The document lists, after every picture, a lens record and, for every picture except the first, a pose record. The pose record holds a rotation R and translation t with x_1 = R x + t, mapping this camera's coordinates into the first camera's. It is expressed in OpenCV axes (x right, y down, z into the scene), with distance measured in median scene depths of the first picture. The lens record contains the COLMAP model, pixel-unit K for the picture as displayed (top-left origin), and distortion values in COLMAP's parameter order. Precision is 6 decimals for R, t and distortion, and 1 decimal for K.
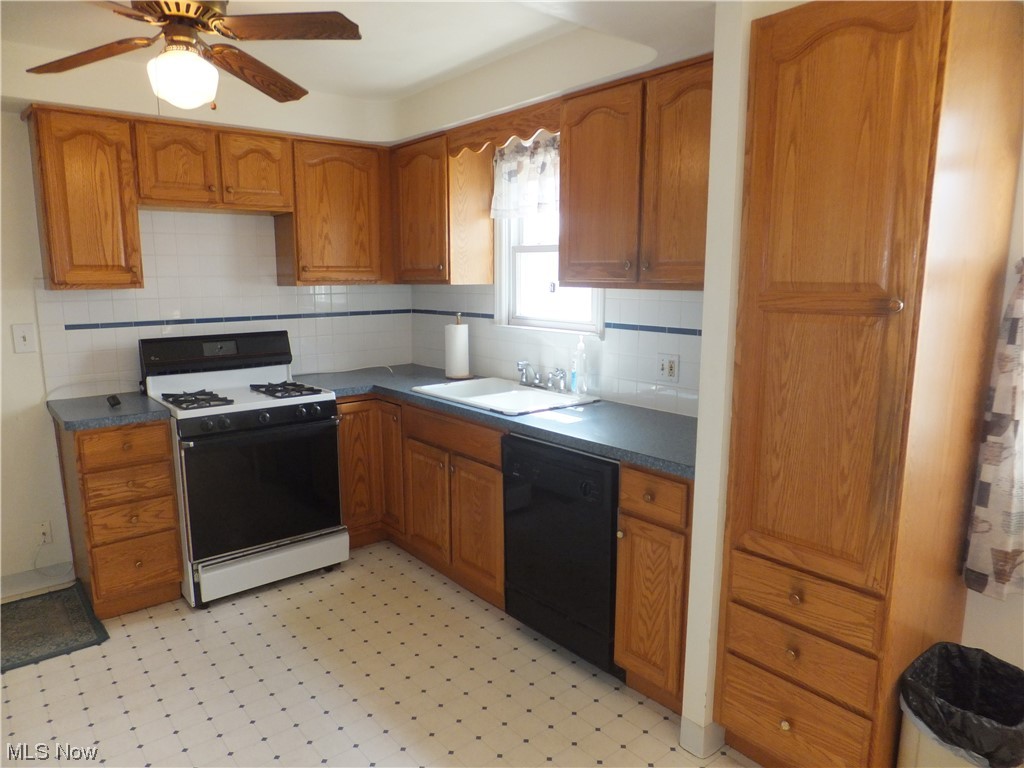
lens RADIAL K [[707.1, 0, 507.2], [0, 707.1, 390.8], [0, 0, 1]] dist [-0.046875, 0.054789]
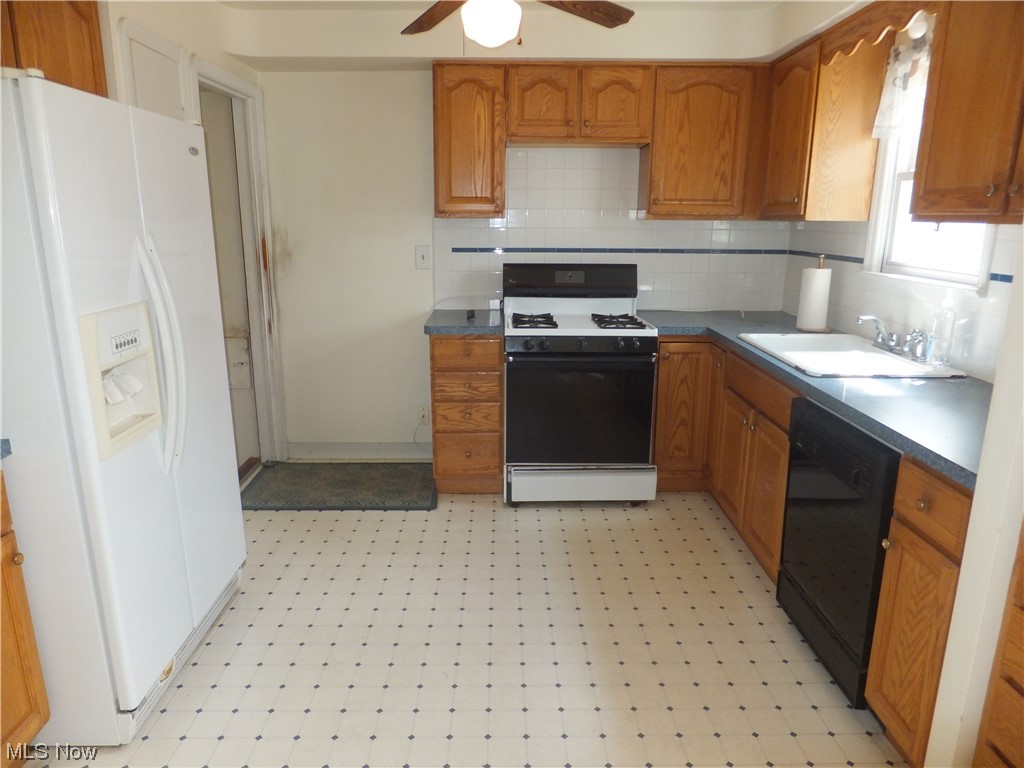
lens RADIAL K [[707.1, 0, 507.2], [0, 707.1, 390.8], [0, 0, 1]] dist [-0.046875, 0.054789]
pose [[0.769014, 0.160115, -0.618854, 0.221899], [-0.112845, 0.986921, 0.115117, -0.002587], [0.629193, -0.018692, 0.777025, 0.110788]]
